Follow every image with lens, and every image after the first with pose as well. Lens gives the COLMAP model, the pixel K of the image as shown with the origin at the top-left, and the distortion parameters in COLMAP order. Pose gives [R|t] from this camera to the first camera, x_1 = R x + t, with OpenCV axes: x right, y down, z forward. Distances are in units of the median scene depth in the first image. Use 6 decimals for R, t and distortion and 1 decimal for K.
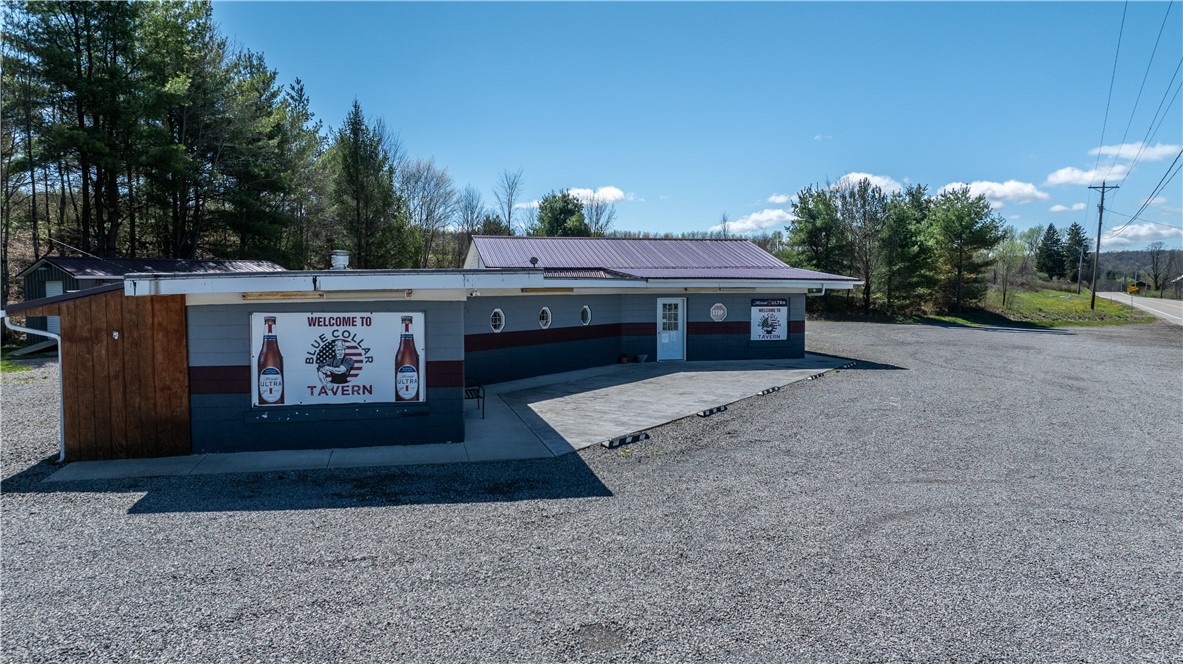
lens RADIAL K [[806.1, 0, 591.5], [0, 806.1, 332.0], [0, 0, 1]] dist [-0.020782, 0.000997]
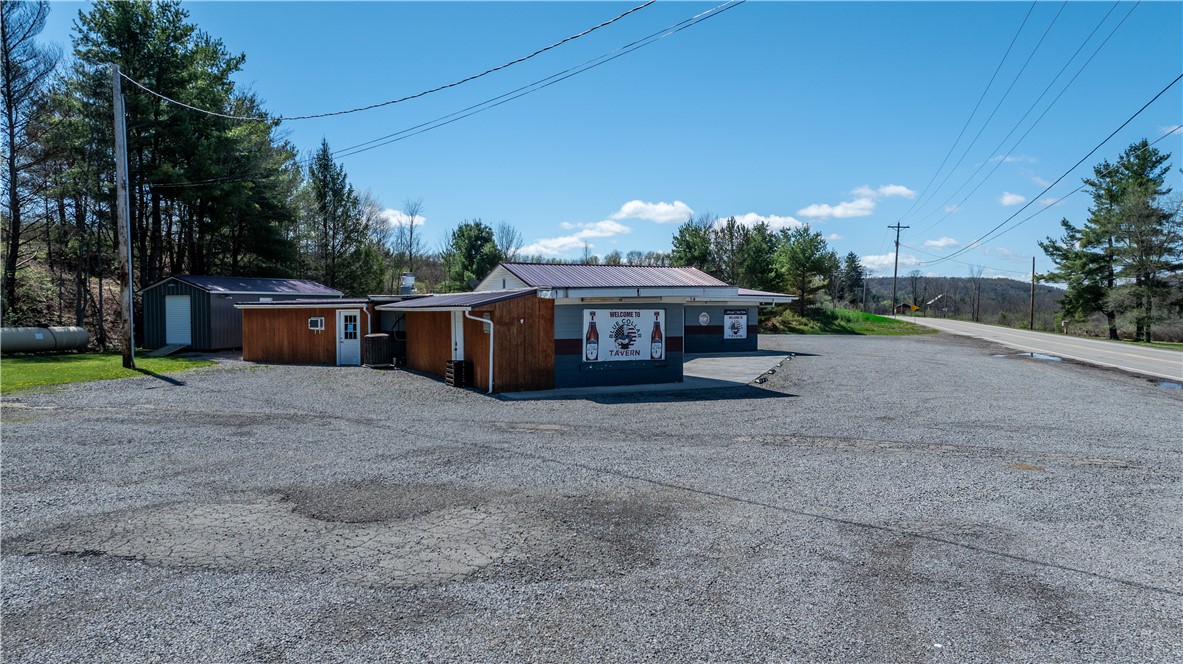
lens RADIAL K [[806.1, 0, 591.5], [0, 806.1, 332.0], [0, 0, 1]] dist [-0.020782, 0.000997]
pose [[0.972025, -0.007347, 0.234764, -0.788864], [0.013878, 0.999561, -0.026177, 0.070434], [-0.234469, 0.028703, 0.971700, -0.709768]]
